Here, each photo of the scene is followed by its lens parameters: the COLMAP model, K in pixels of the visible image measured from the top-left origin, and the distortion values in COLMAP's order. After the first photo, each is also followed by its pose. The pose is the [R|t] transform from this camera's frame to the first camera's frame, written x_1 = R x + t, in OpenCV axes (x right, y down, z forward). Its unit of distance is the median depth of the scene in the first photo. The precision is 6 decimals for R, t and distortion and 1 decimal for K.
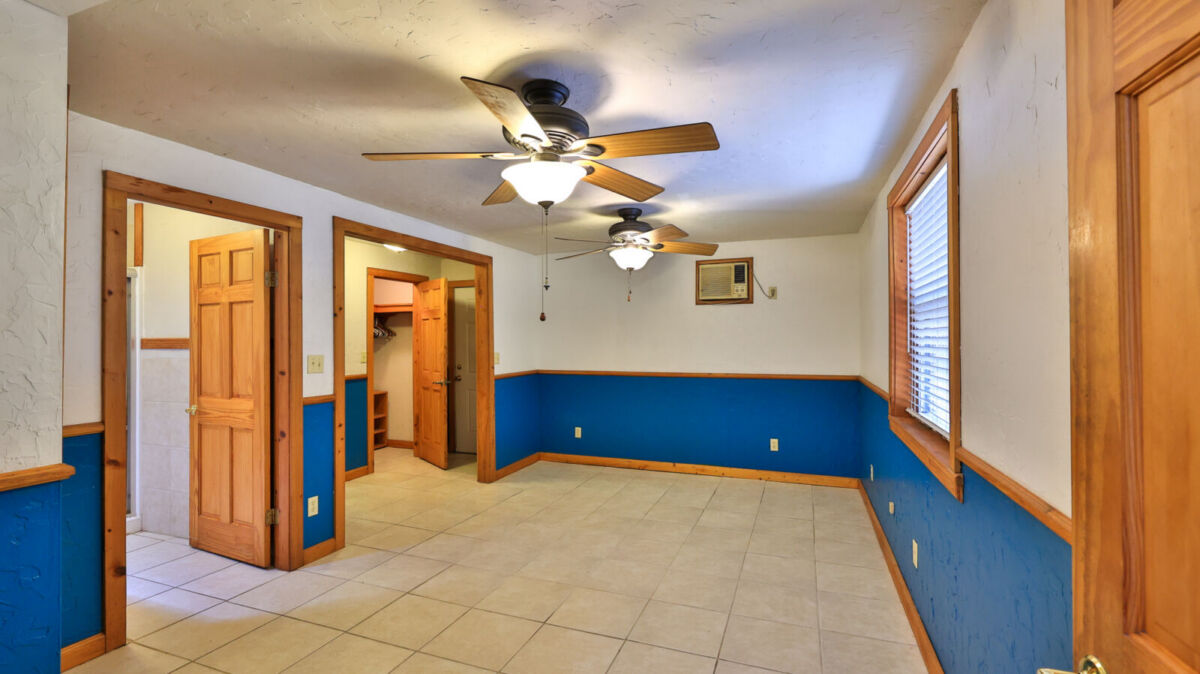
lens RADIAL K [[527.4, 0, 601.4], [0, 527.4, 336.4], [0, 0, 1]] dist [0.001534, 0.000181]
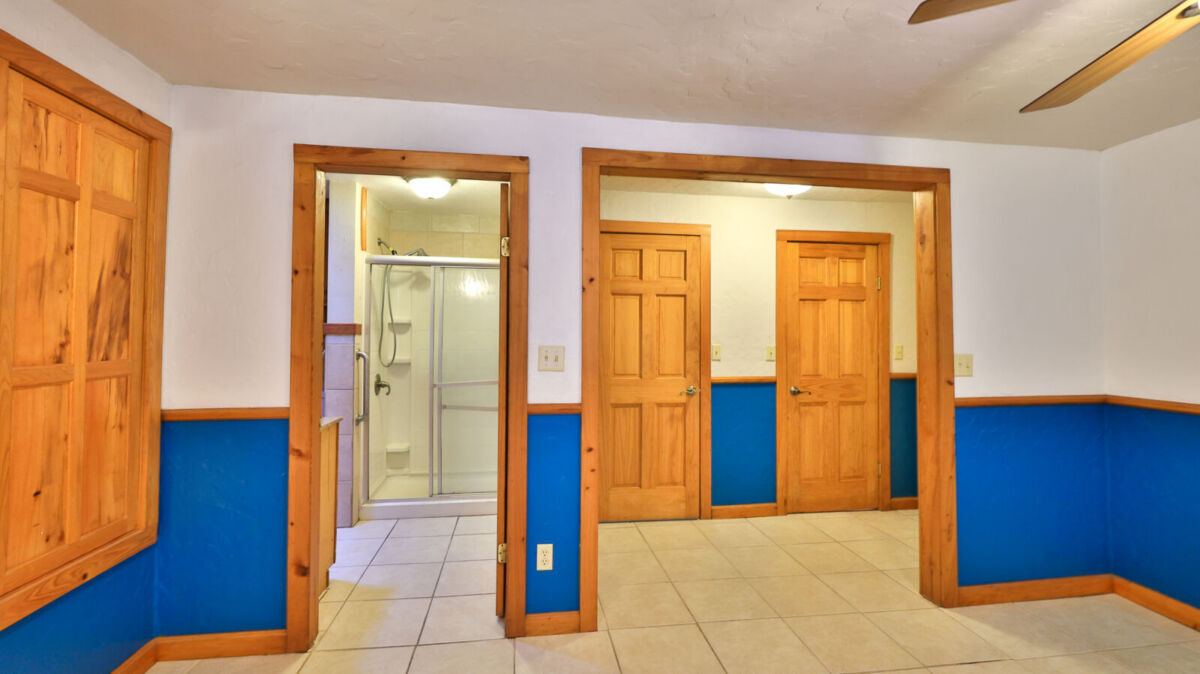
lens RADIAL K [[540.3, 0, 601.9], [0, 540.3, 327.5], [0, 0, 1]] dist [0.000892, 0.000113]
pose [[0.499846, -0.006771, -0.866088, 0.127250], [-0.002195, 0.999956, -0.009084, 0.016762], [0.866112, 0.006442, 0.499809, 0.692180]]
